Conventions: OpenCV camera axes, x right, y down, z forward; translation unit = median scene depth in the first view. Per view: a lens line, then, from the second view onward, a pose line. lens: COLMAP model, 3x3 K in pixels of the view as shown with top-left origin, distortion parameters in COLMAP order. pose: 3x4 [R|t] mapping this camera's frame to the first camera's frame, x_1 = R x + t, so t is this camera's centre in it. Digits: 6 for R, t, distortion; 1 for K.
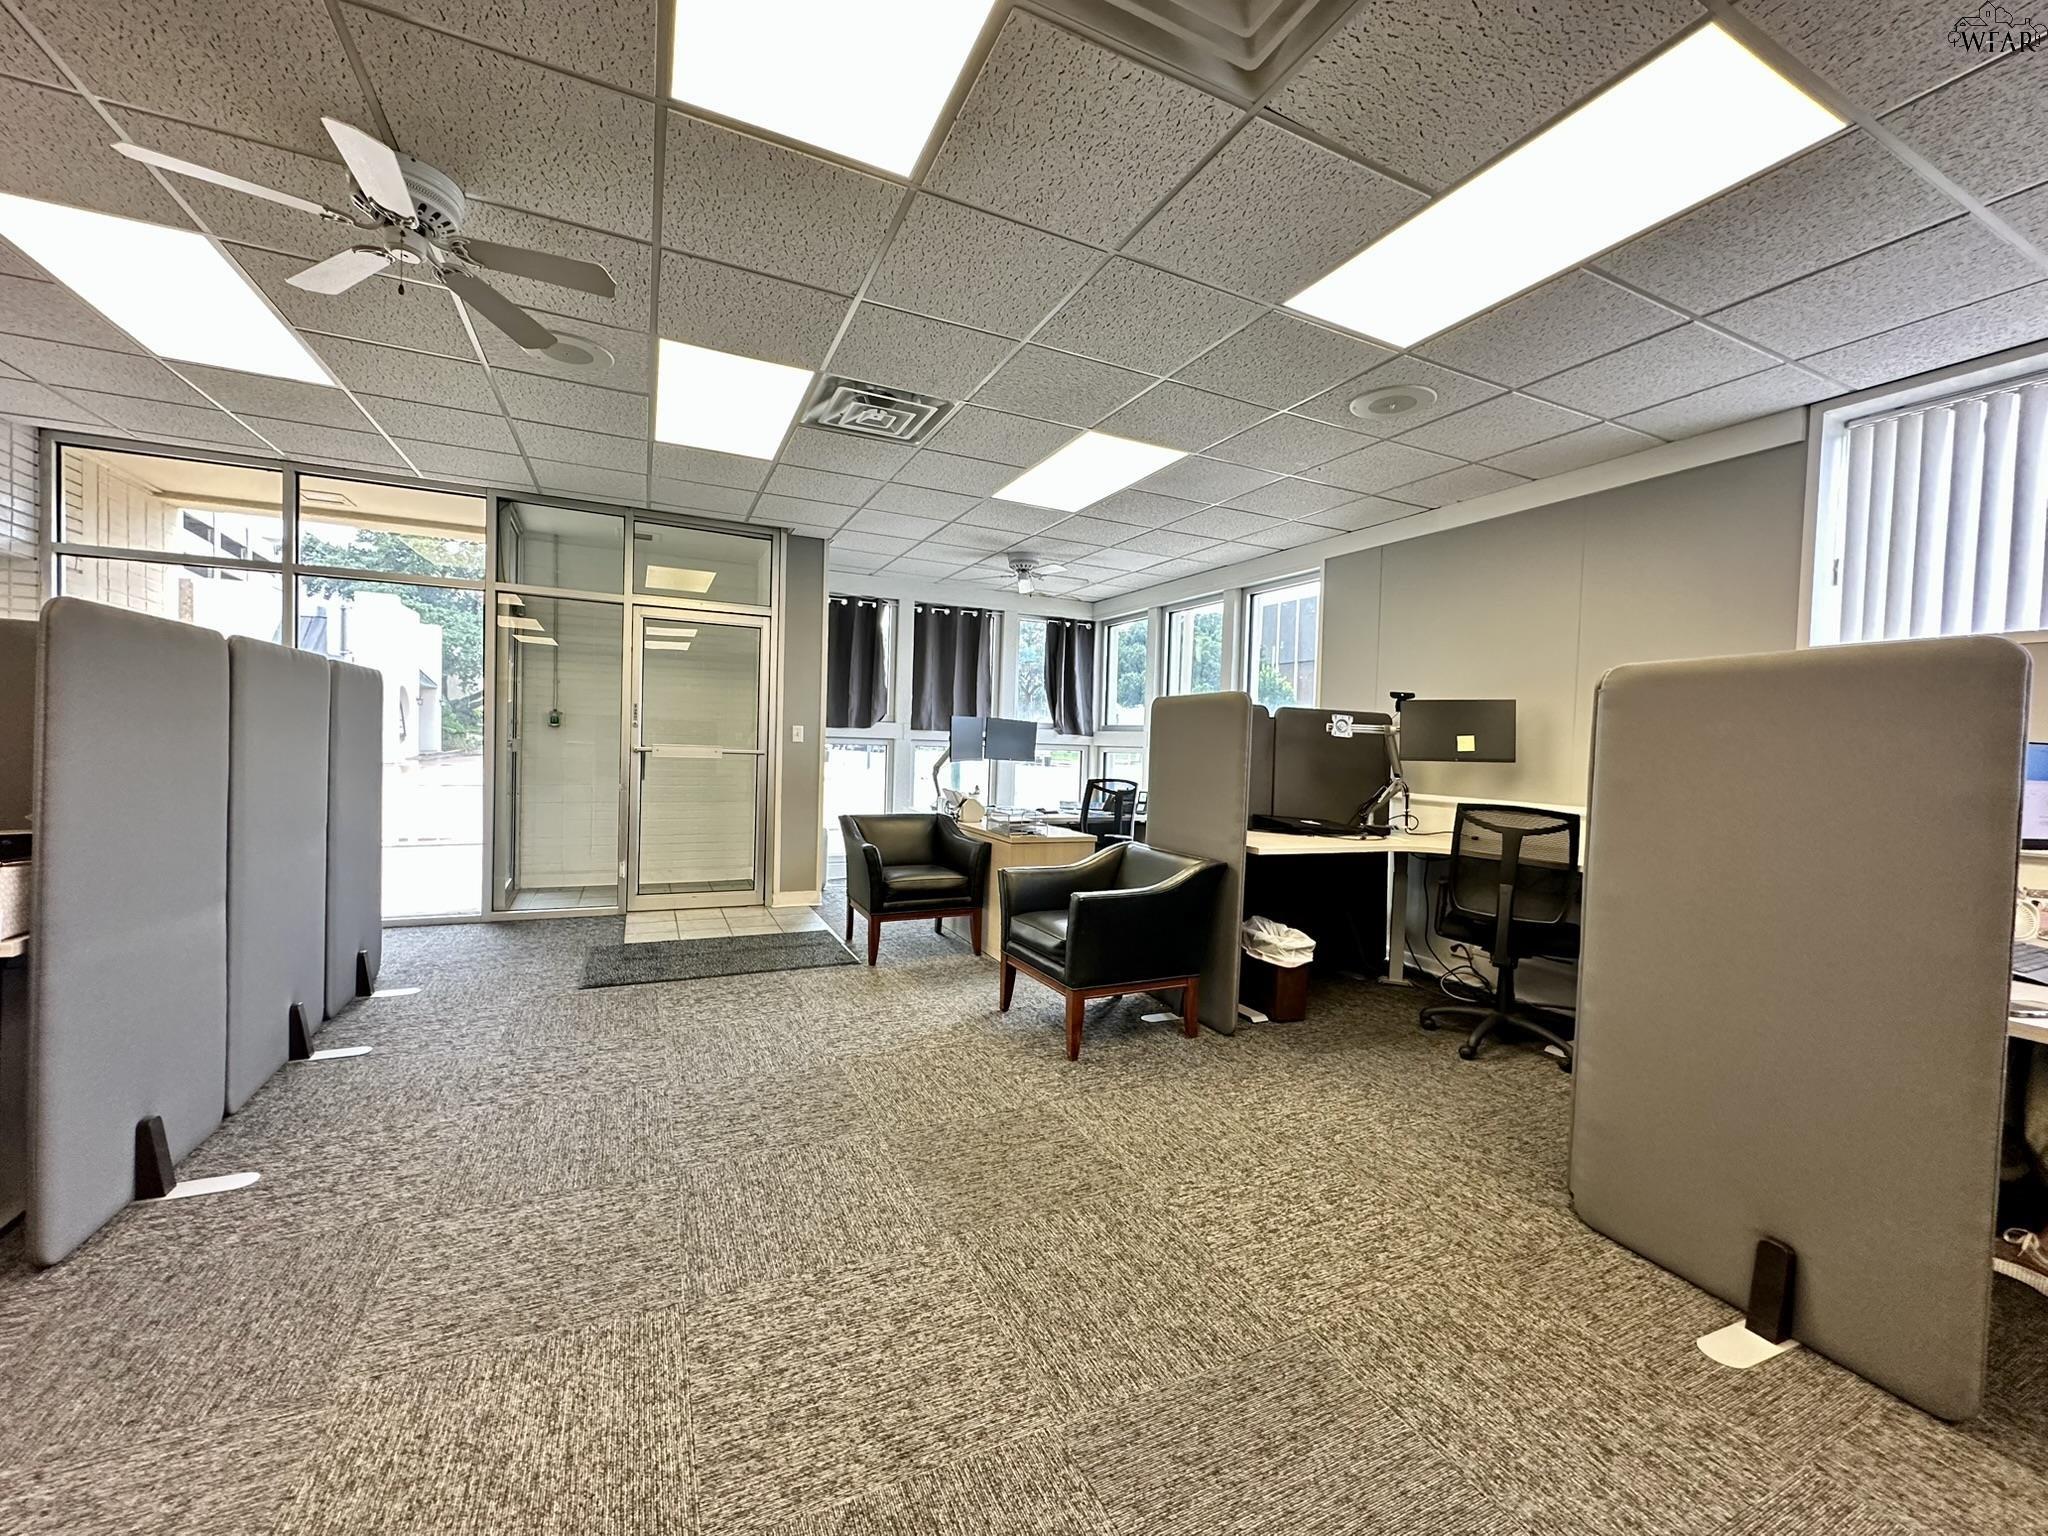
lens RADIAL K [[816.9, 0, 1024.5], [0, 816.9, 768.6], [0, 0, 1]] dist [-0.002929, 0.000117]
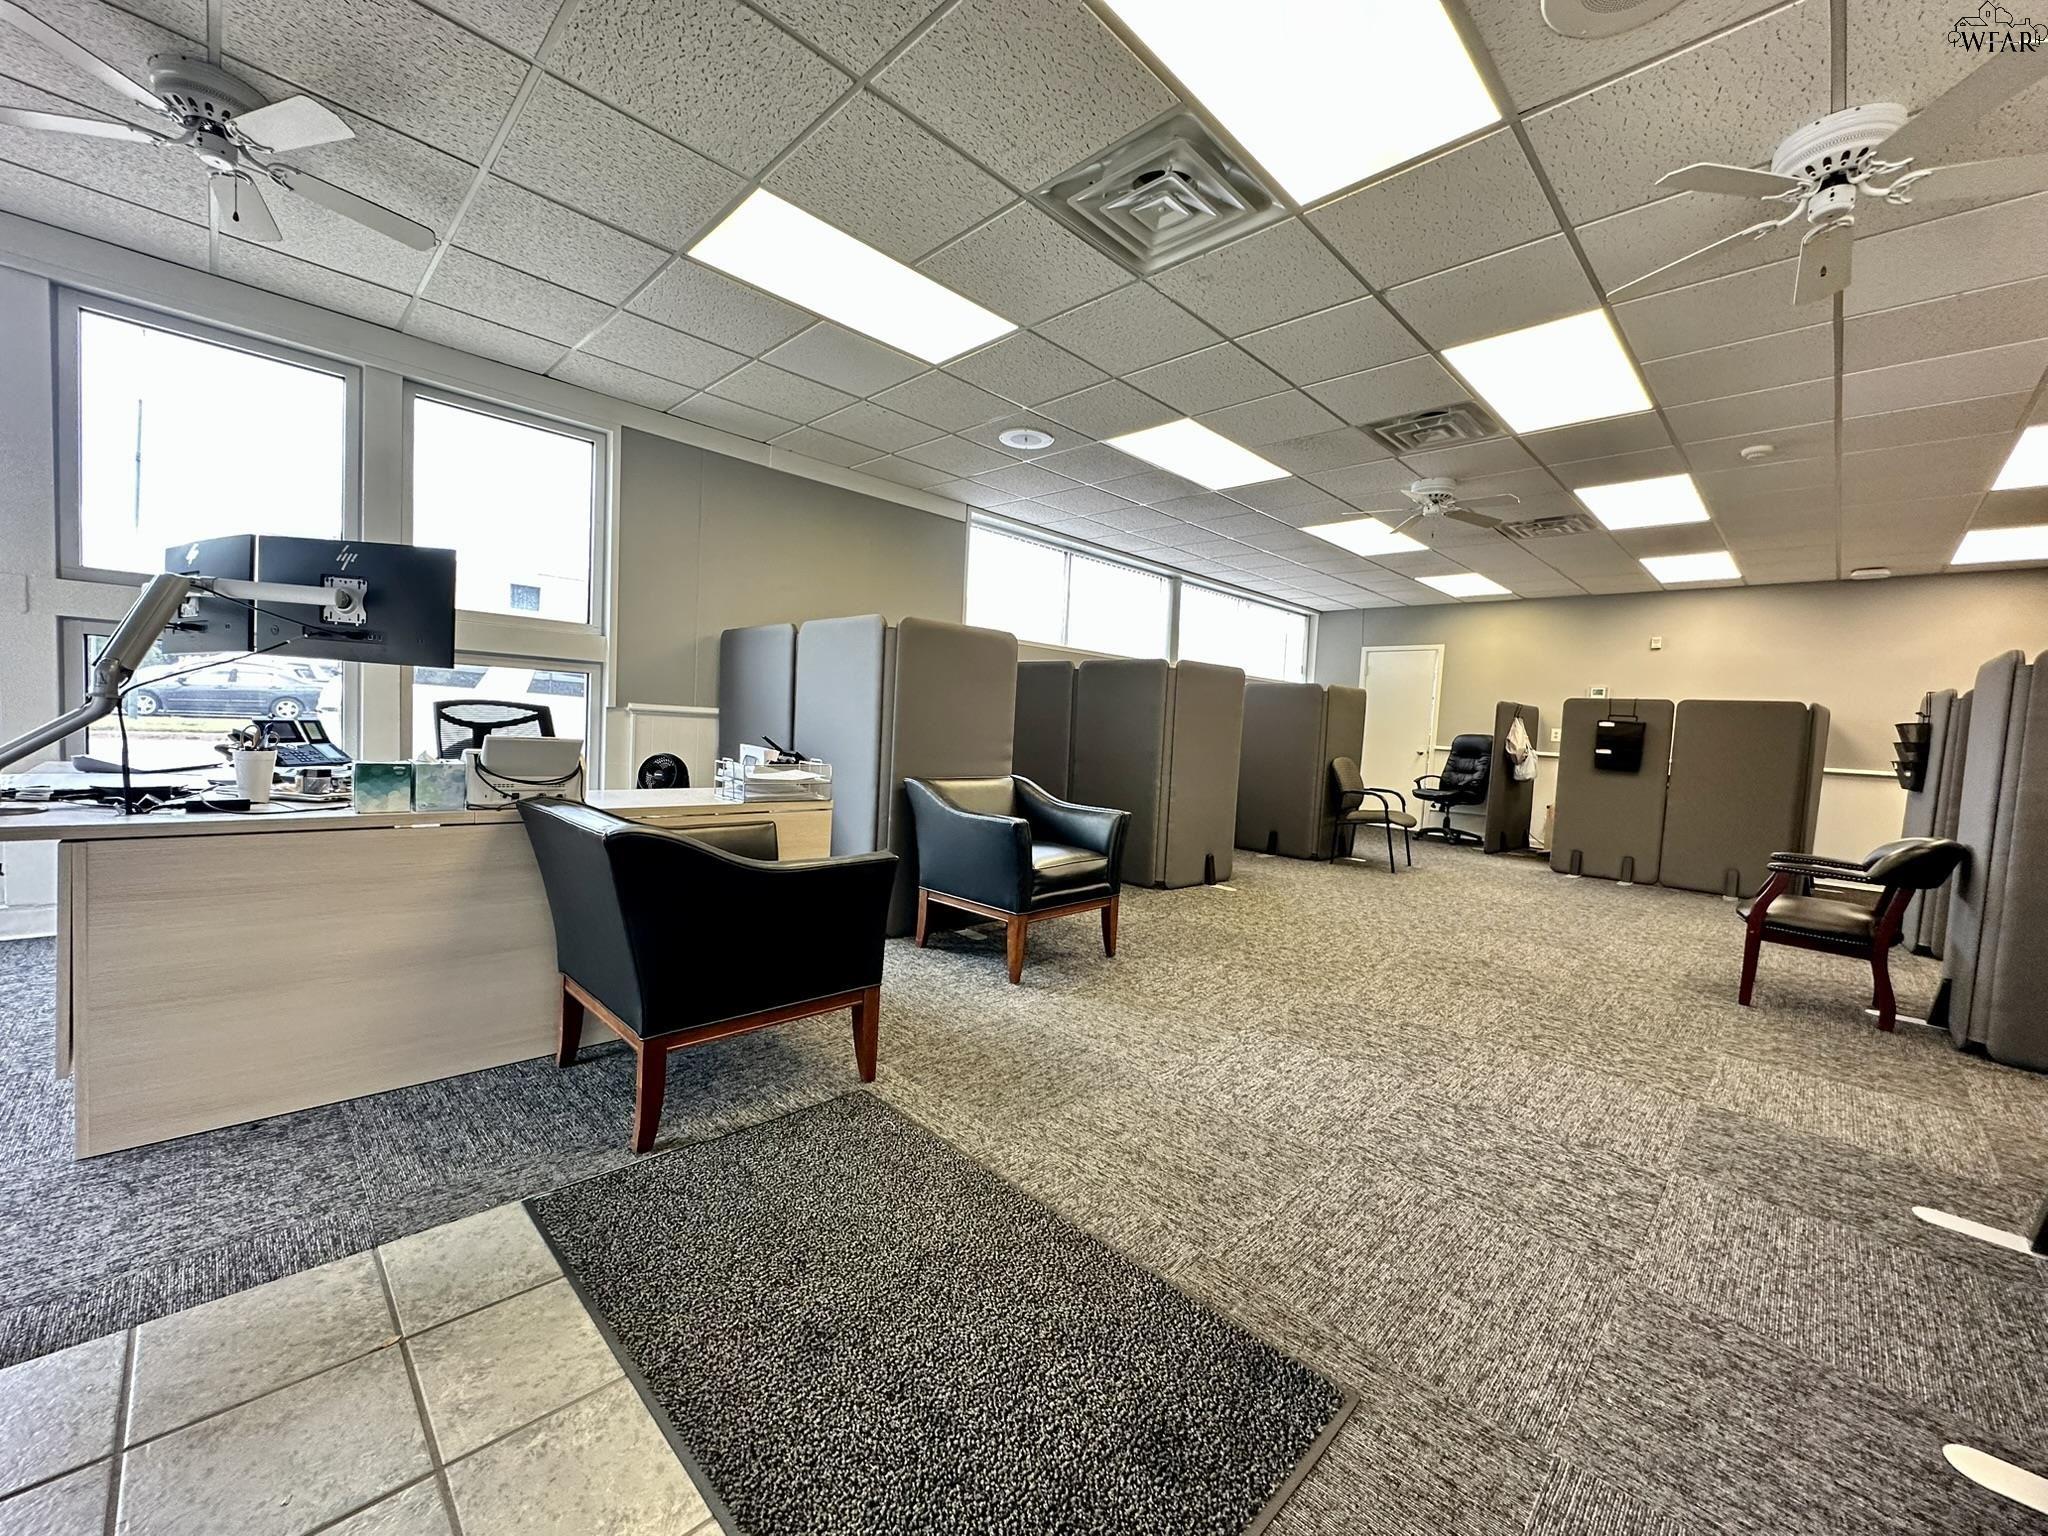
lens RADIAL K [[816.9, 0, 1022.0], [0, 816.9, 764.8], [0, 0, 1]] dist [-0.002929, 0.000117]
pose [[-0.334253, -0.100440, 0.937116, -0.993303], [-0.036796, 0.994938, 0.093513, -0.015683], [-0.941765, -0.003225, -0.336257, 1.569796]]
